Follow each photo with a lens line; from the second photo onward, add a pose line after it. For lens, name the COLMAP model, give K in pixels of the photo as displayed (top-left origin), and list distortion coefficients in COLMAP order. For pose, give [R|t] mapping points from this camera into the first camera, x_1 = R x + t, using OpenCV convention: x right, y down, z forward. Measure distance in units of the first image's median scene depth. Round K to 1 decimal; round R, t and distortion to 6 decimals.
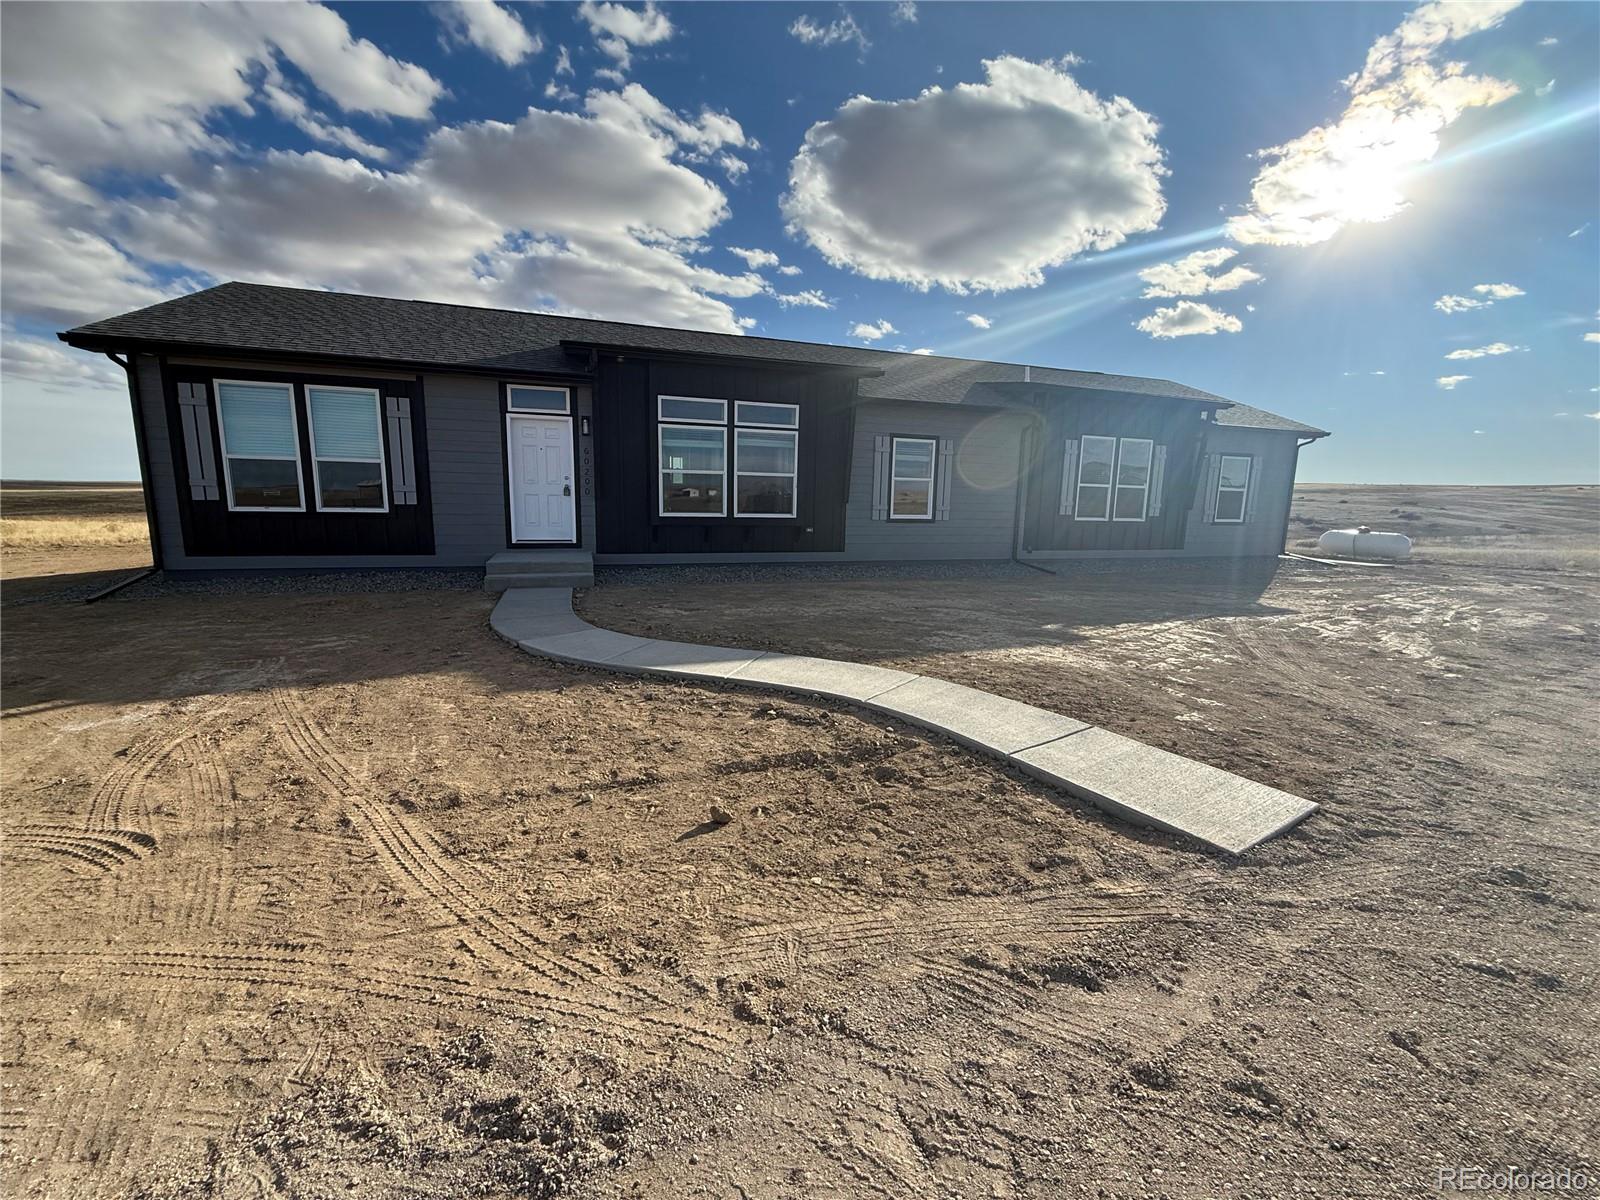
lens RADIAL K [[636.6, 0, 791.9], [0, 636.6, 600.3], [0, 0, 1]] dist [-0.001595, 0.000653]
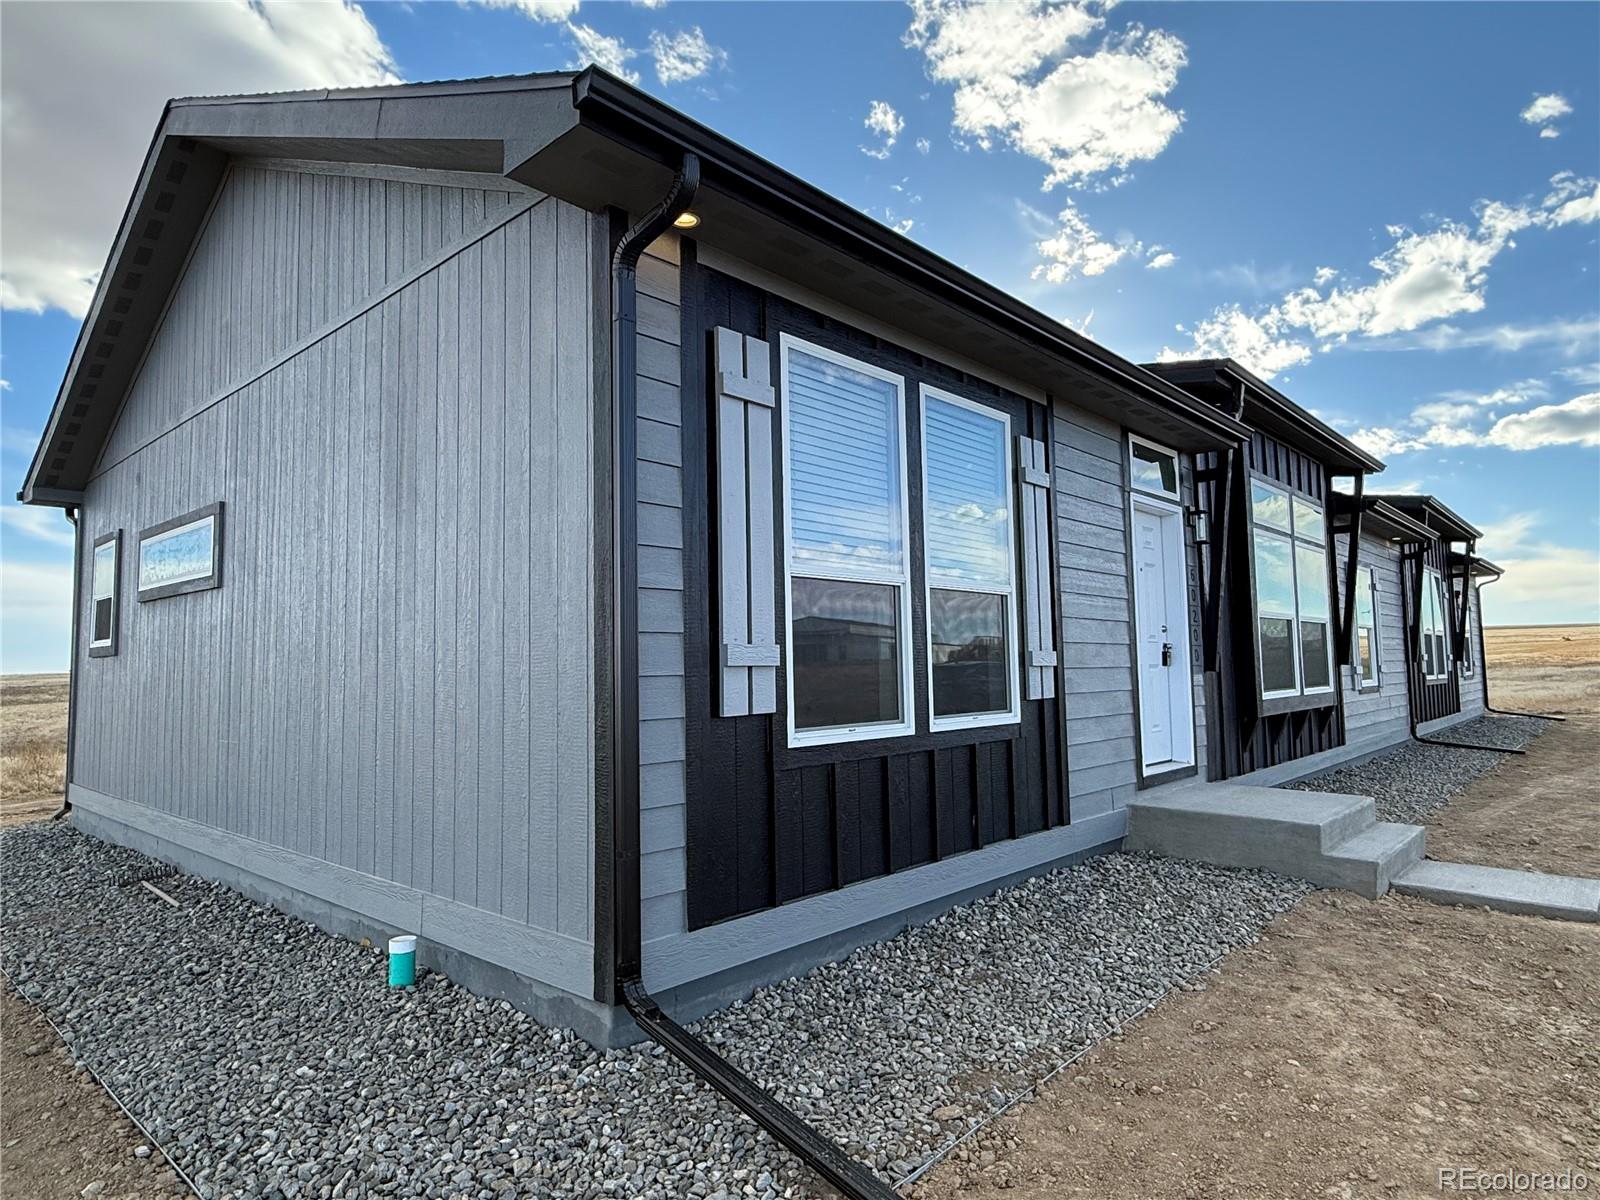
lens RADIAL K [[942.9, 0, 803.0], [0, 942.9, 601.8], [0, 0, 1]] dist [0.045305, -0.000851]
pose [[0.877122, -0.004894, 0.480243, -1.049277], [0.114894, 0.973051, -0.199927, -0.113376], [-0.466323, 0.230538, 0.854047, 0.580418]]
